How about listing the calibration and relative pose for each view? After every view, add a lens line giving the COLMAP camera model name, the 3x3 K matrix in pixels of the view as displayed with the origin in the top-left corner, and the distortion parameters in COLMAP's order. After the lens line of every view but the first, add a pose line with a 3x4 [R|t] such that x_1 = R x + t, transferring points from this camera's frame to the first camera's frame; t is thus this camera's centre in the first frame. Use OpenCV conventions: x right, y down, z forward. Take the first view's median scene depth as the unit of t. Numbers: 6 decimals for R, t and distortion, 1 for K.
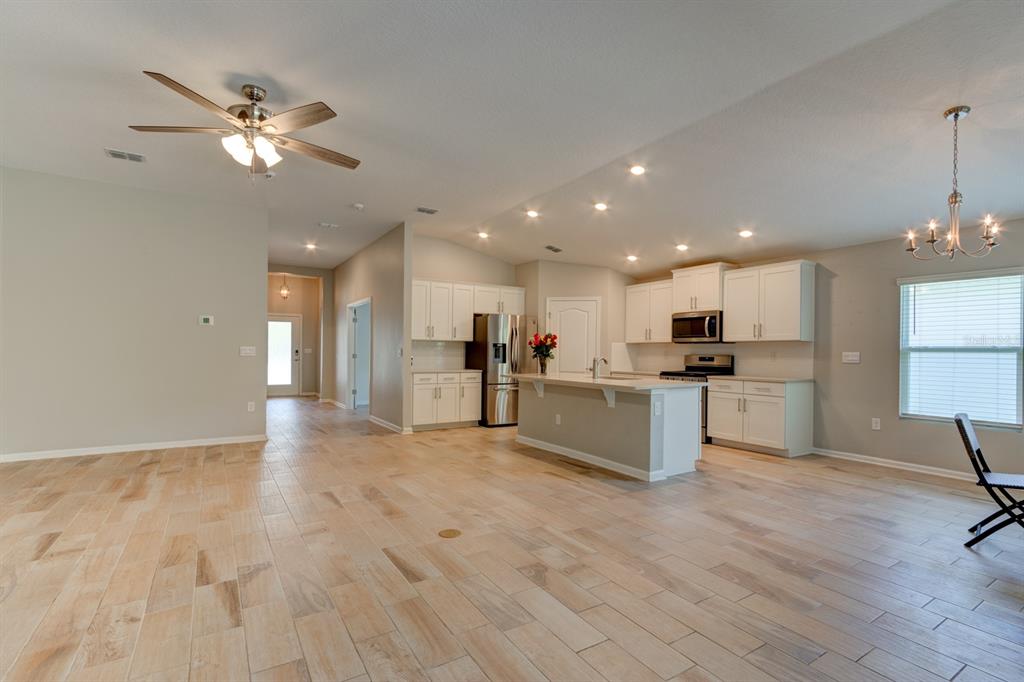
lens RADIAL K [[472.0, 0, 507.4], [0, 472.0, 350.5], [0, 0, 1]] dist [0.005362, 0.000695]
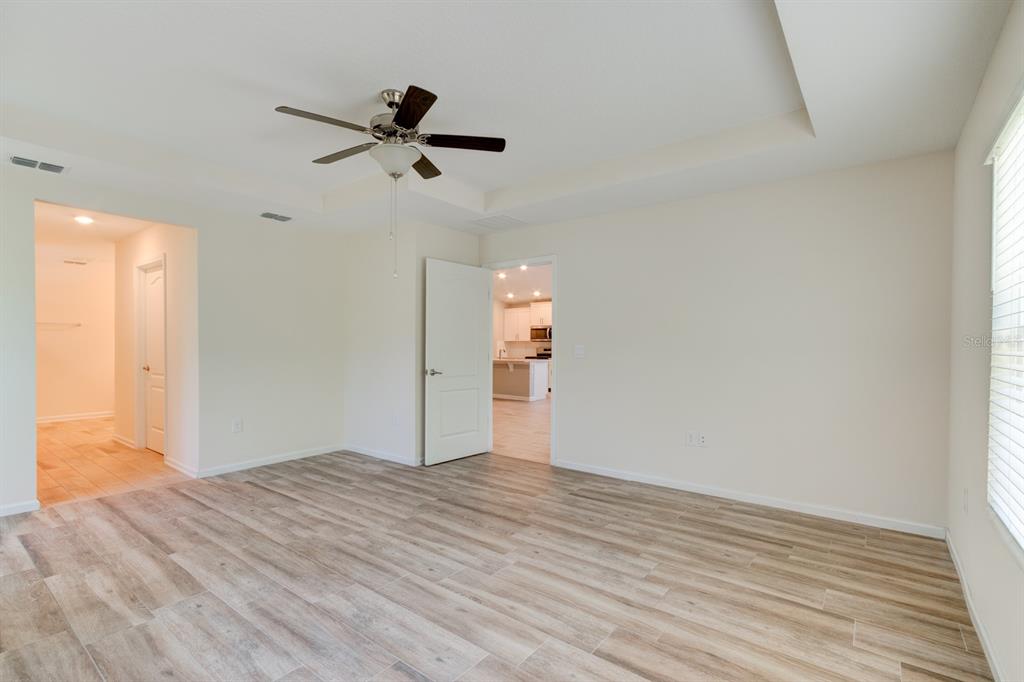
lens RADIAL K [[472.0, 0, 507.4], [0, 472.0, 350.5], [0, 0, 1]] dist [0.005362, 0.000695]
pose [[0.940321, -0.006799, 0.340220, -0.450805], [0.002999, 0.999927, 0.011696, -0.002577], [-0.340275, -0.009978, 0.940273, -0.879146]]
